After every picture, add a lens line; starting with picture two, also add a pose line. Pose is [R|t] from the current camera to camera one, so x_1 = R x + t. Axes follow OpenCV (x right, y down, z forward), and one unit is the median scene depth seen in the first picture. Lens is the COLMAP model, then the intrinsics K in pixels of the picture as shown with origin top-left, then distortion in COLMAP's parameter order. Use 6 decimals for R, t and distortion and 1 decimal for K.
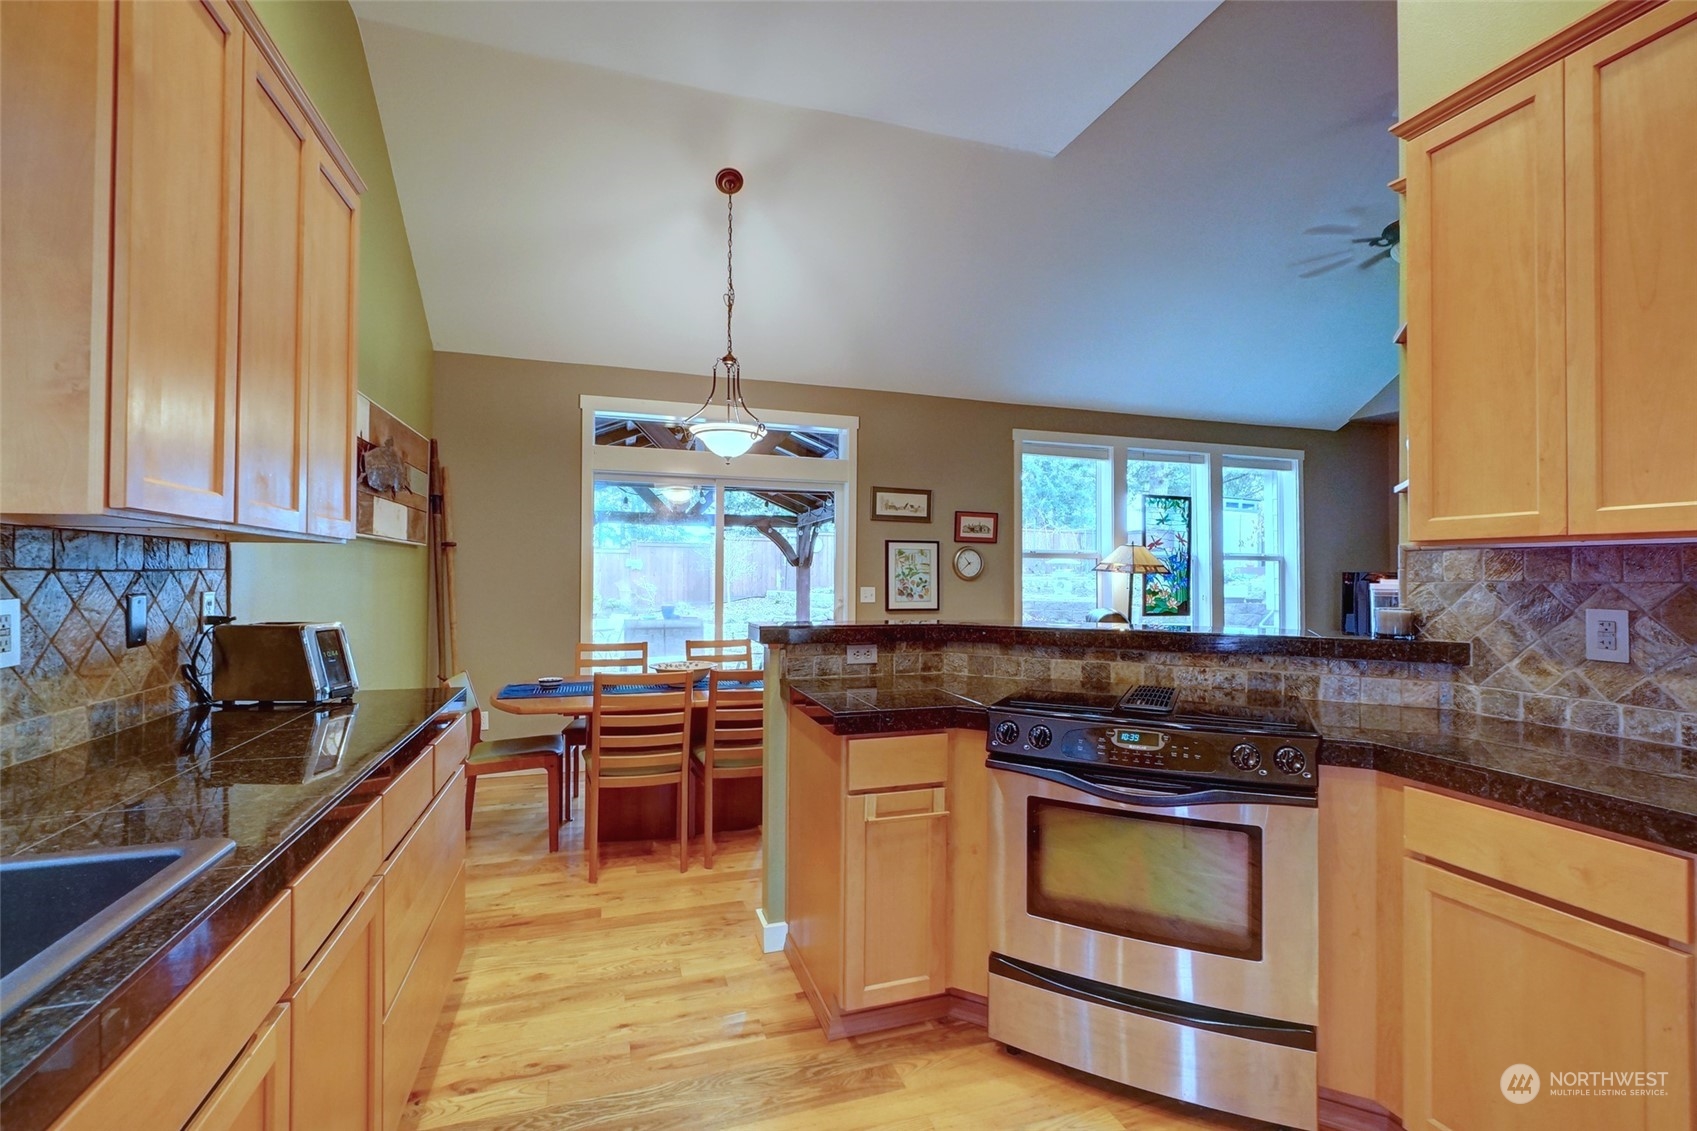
lens RADIAL K [[757.9, 0, 858.4], [0, 757.9, 561.9], [0, 0, 1]] dist [-0.001904, 0.000349]
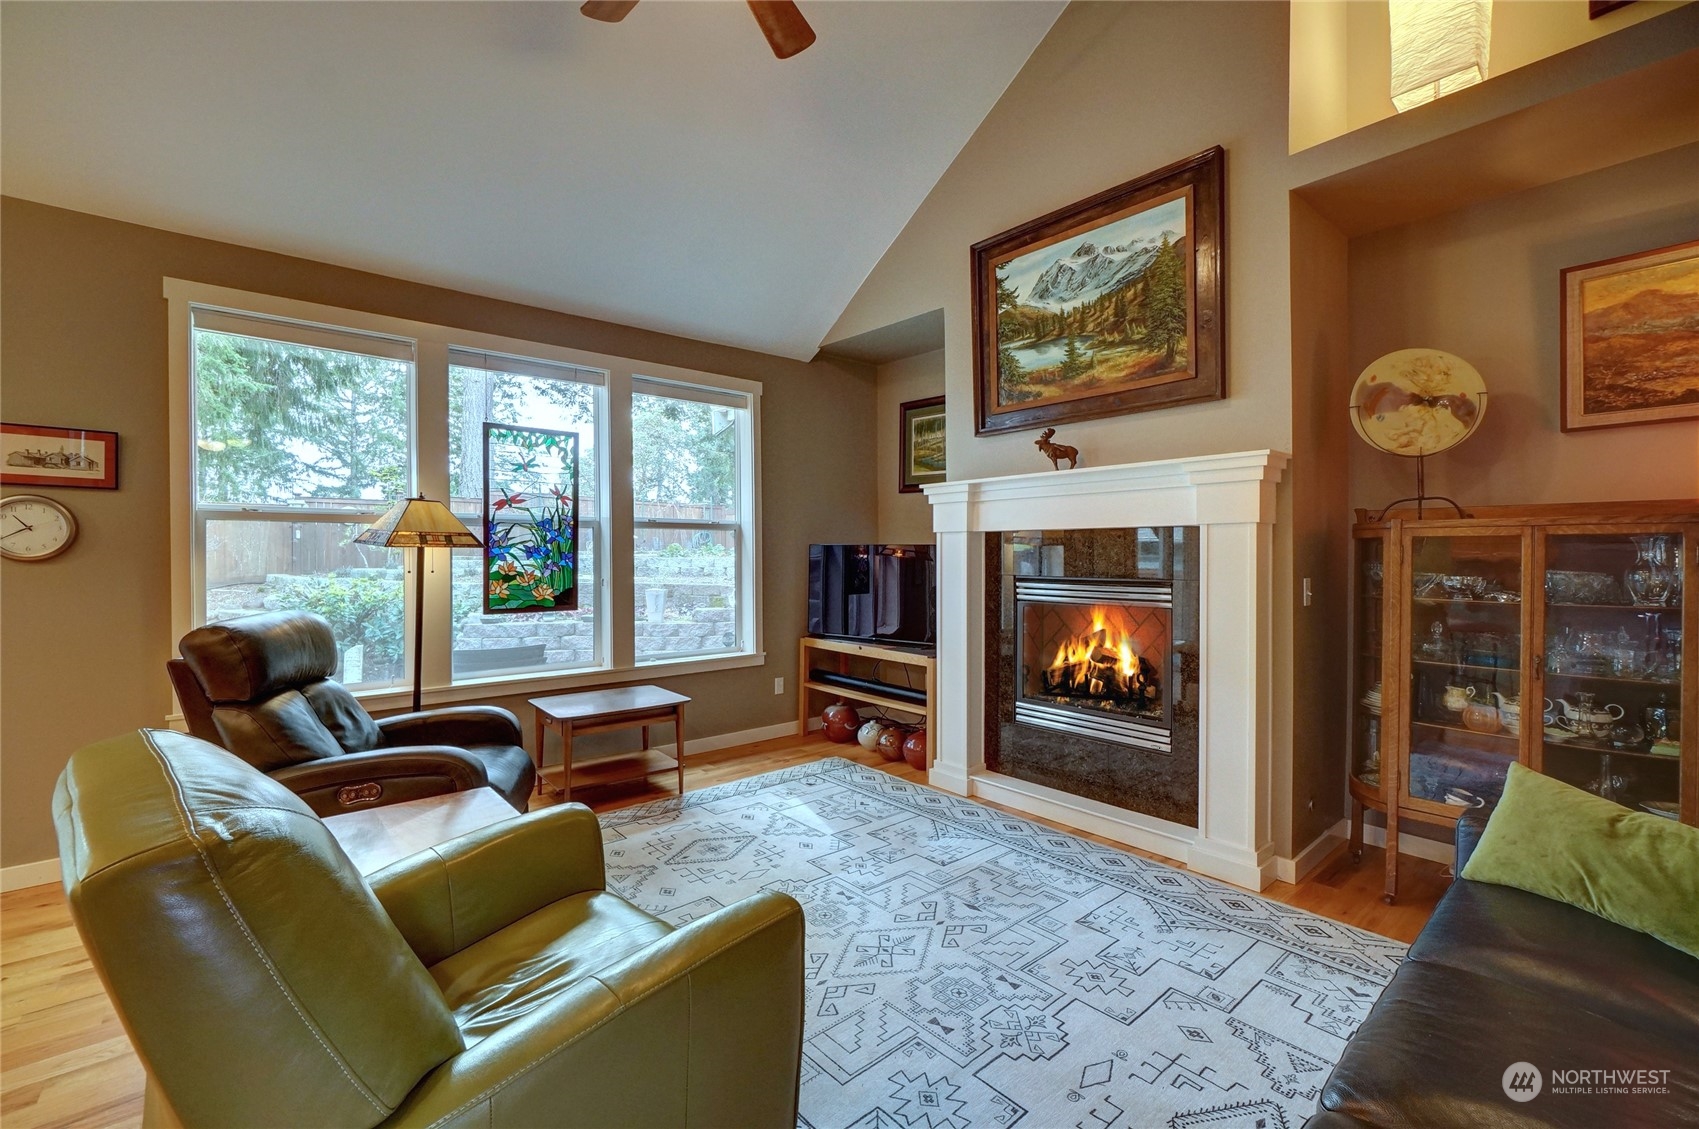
lens RADIAL K [[730.4, 0, 840.0], [0, 730.4, 558.9], [0, 0, 1]] dist [-0.003374, 0.000609]
pose [[0.927723, -0.009652, 0.373145, 0.785220], [0.000347, 0.999687, 0.024996, 0.017986], [-0.373269, -0.023060, 0.927436, 0.598828]]
